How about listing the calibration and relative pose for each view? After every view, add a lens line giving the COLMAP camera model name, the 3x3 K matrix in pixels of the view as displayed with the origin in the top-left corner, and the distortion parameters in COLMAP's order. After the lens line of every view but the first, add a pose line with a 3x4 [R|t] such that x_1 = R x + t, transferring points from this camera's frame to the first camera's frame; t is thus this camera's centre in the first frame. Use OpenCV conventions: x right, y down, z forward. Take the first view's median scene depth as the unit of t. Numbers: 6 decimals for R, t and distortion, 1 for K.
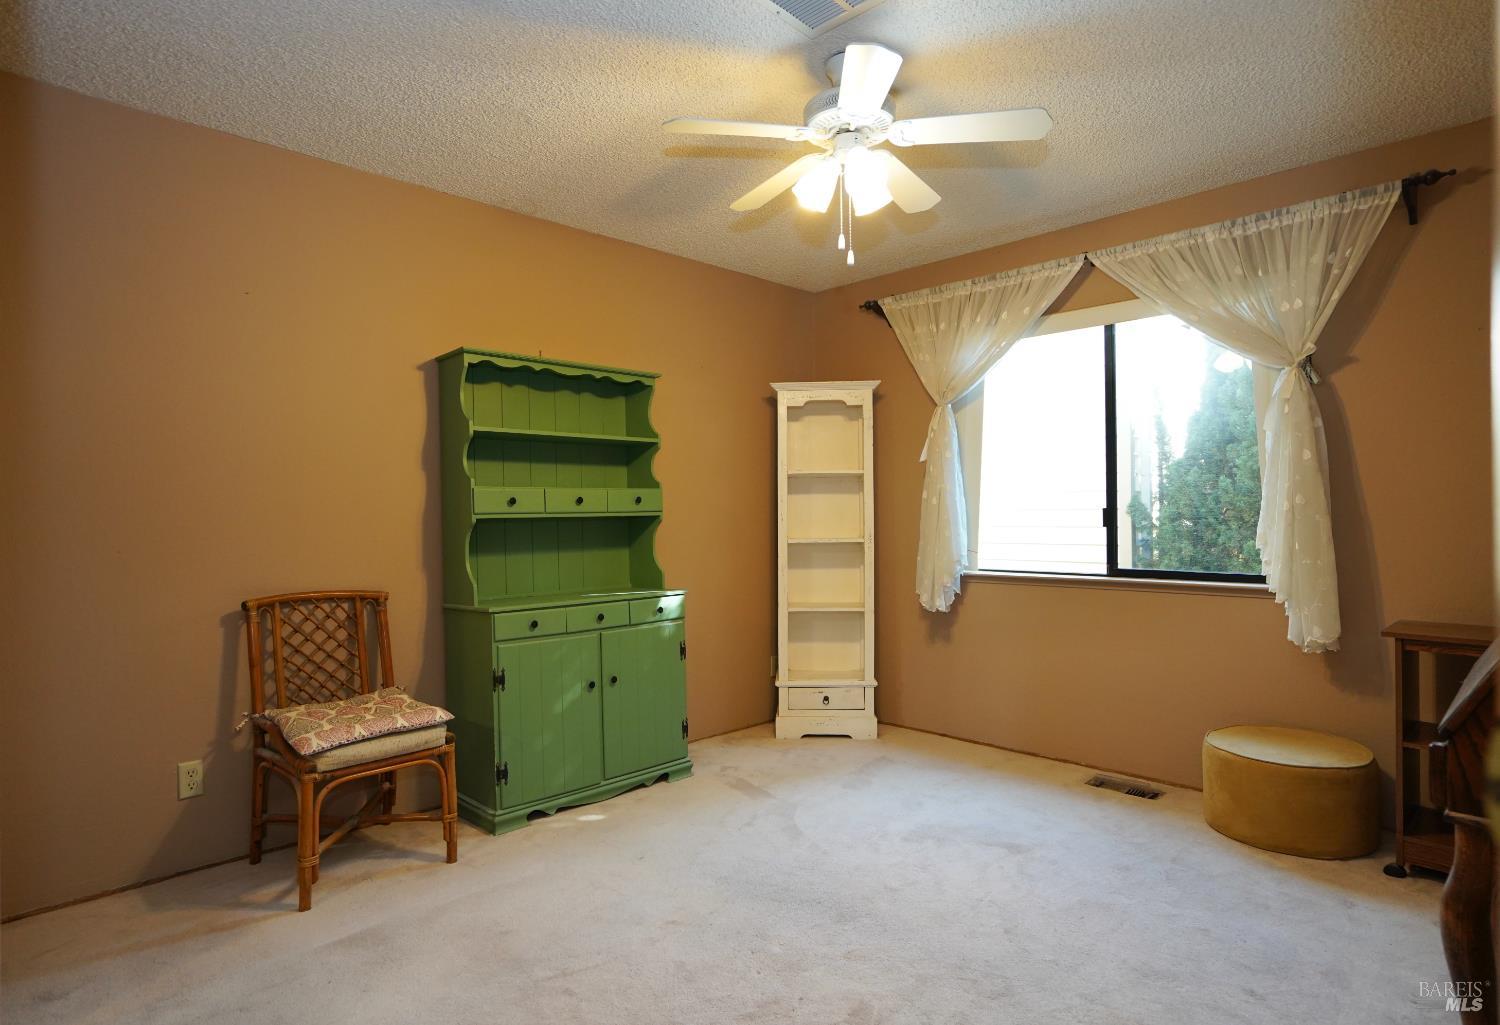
lens RADIAL K [[830.3, 0, 752.5], [0, 830.3, 519.5], [0, 0, 1]] dist [0.001772, 0.002343]
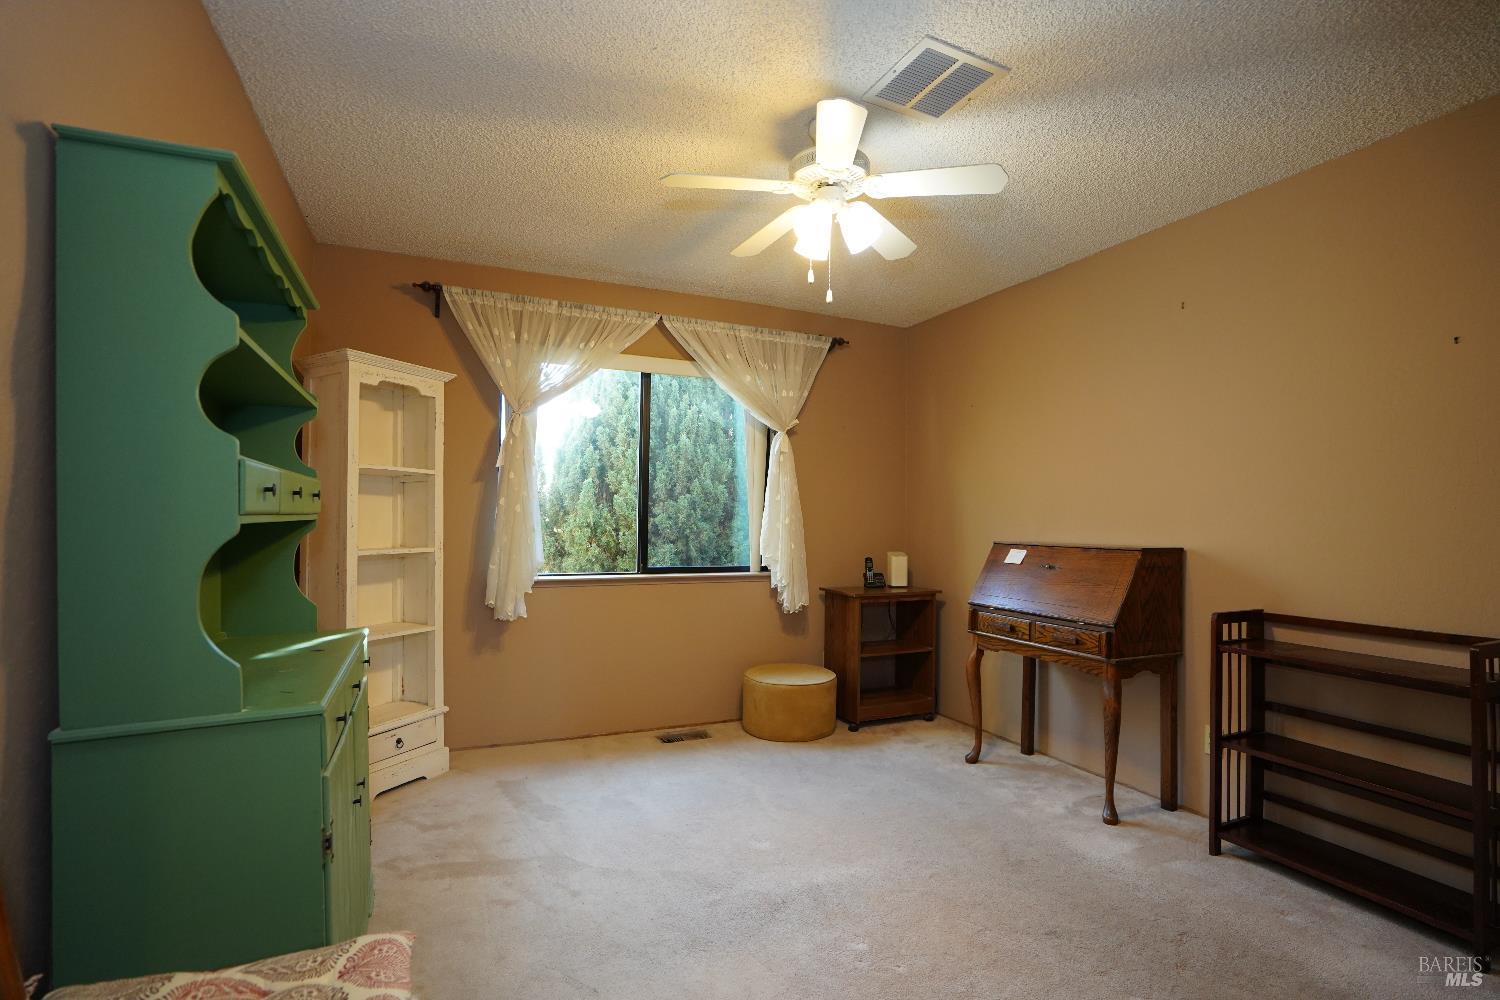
lens RADIAL K [[693.0, 0, 753.1], [0, 693.0, 503.2], [0, 0, 1]] dist [-0.046403, 0.001103]
pose [[0.356346, 0.035522, 0.933678, -0.494878], [-0.008829, 0.999360, -0.034651, -0.002512], [-0.934312, 0.004104, 0.356432, 0.490476]]
